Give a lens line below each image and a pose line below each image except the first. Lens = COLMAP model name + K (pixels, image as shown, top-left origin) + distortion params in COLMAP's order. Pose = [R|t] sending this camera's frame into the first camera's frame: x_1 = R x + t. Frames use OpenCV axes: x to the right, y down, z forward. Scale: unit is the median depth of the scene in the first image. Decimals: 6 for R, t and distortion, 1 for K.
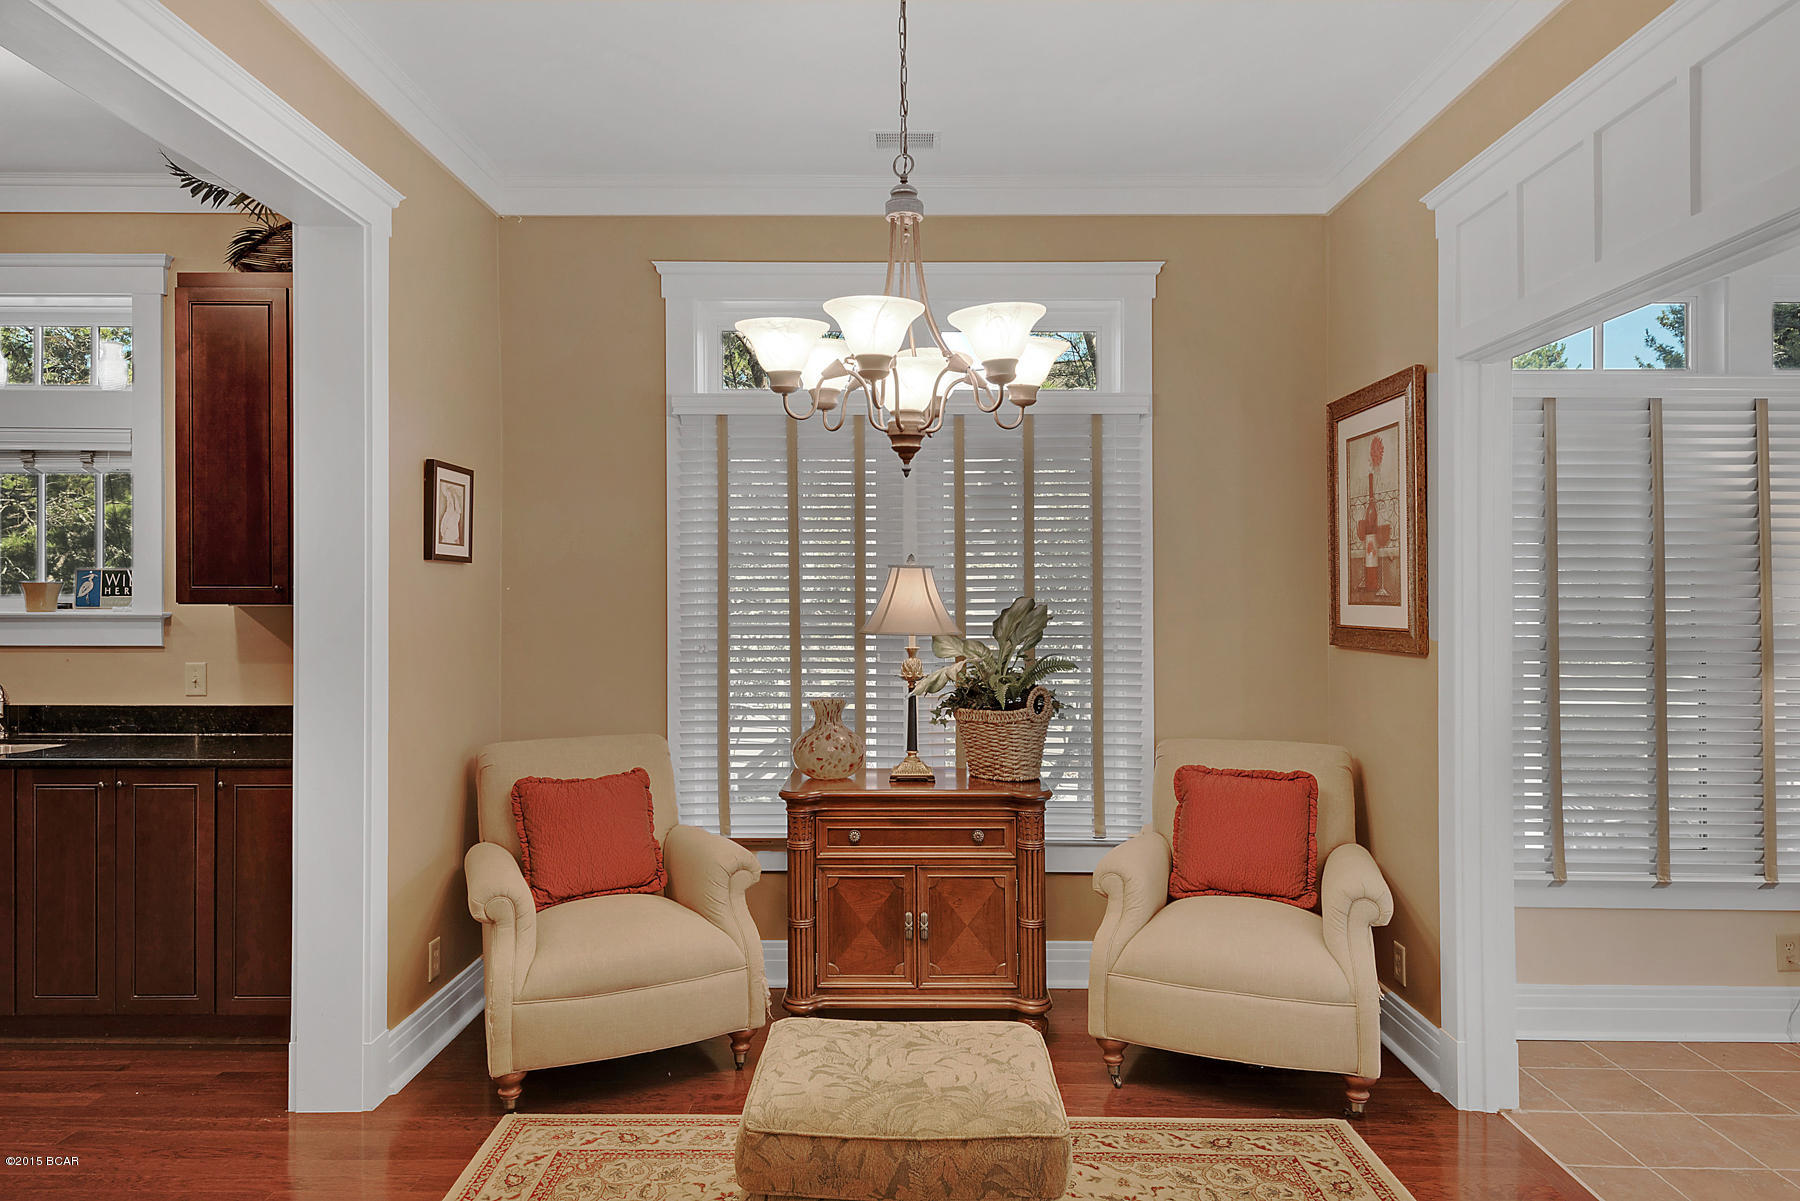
lens RADIAL K [[1177.2, 0, 899.9], [0, 1177.2, 589.5], [0, 0, 1]] dist [0.026521, 0.000149]
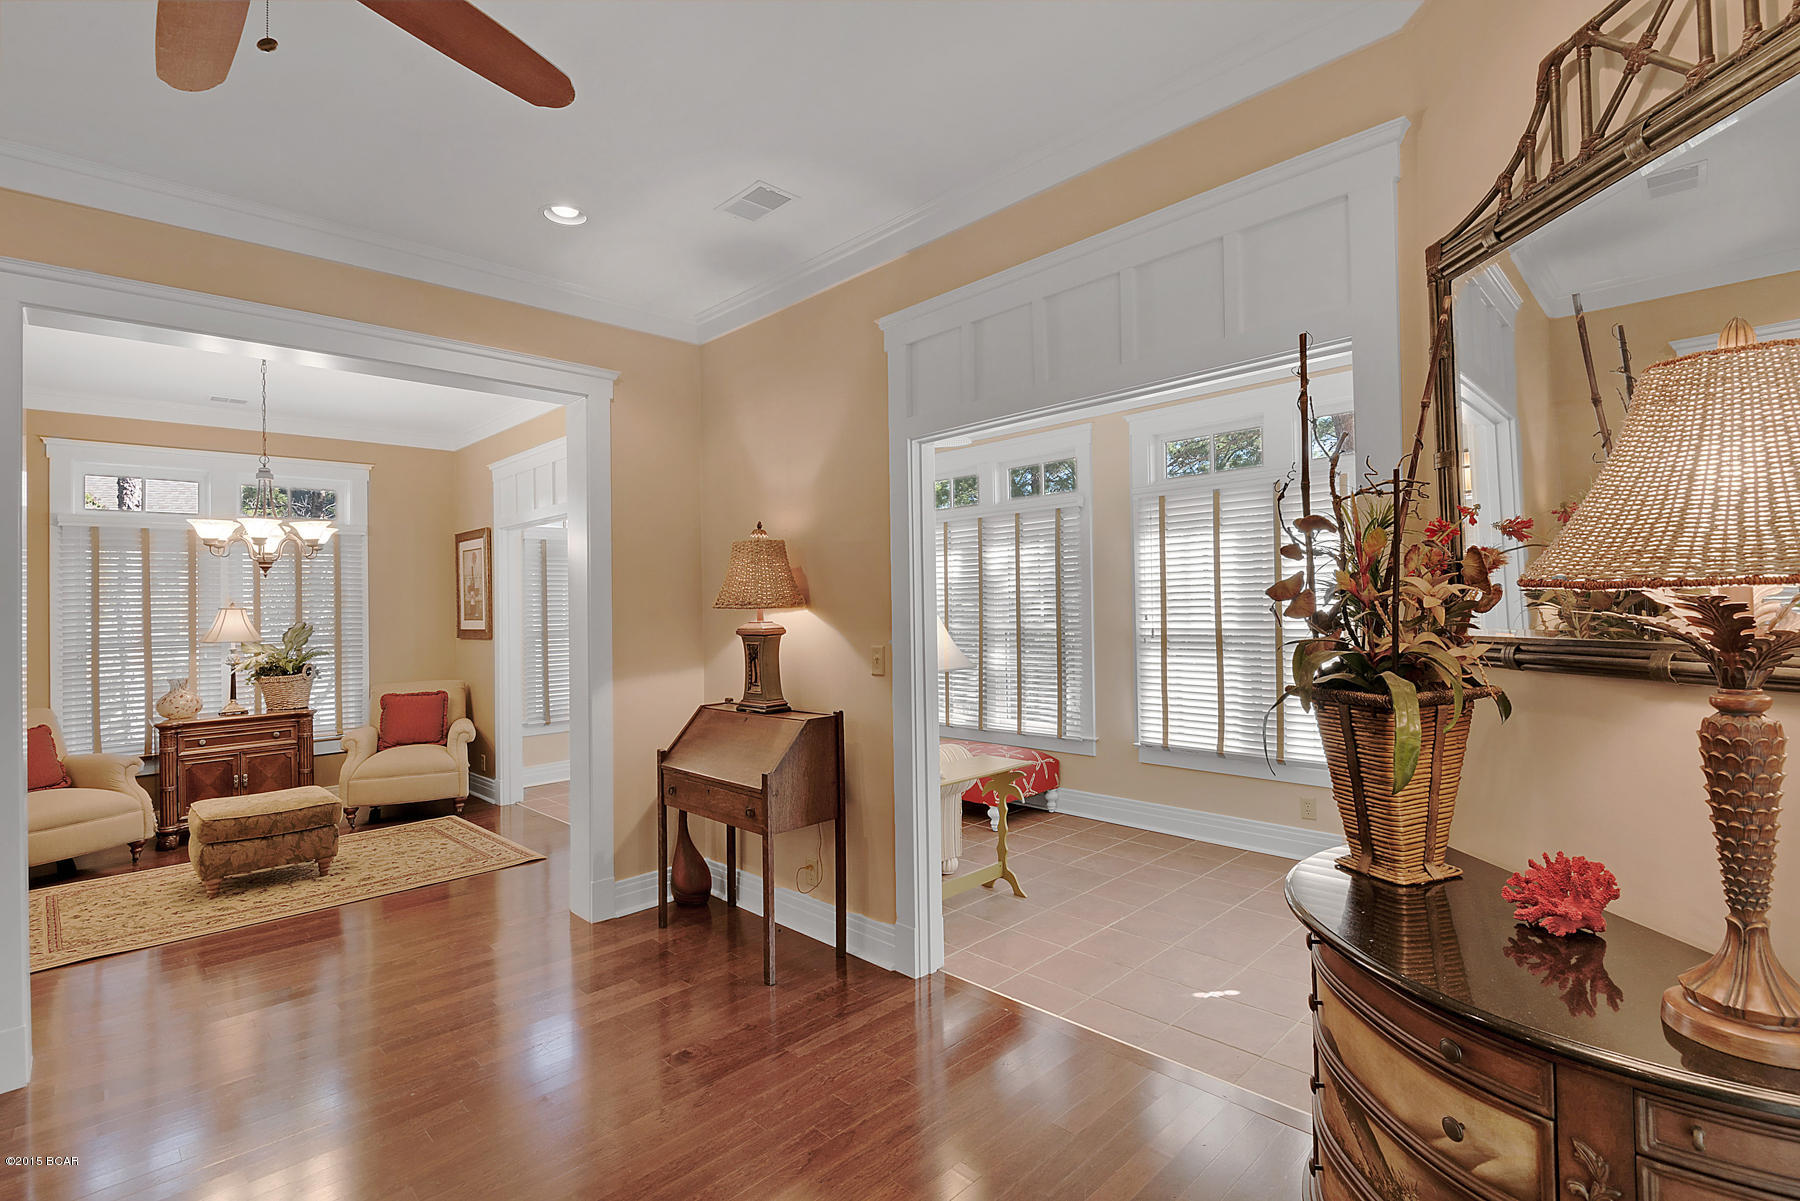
lens RADIAL K [[853.4, 0, 894.6], [0, 853.4, 578.6], [0, 0, 1]] dist [0.010044, -0.000625]
pose [[0.713098, 0.002393, 0.701061, -0.223719], [0.021068, 0.999469, -0.024842, -0.011499], [-0.700748, 0.032484, 0.712669, -0.894942]]
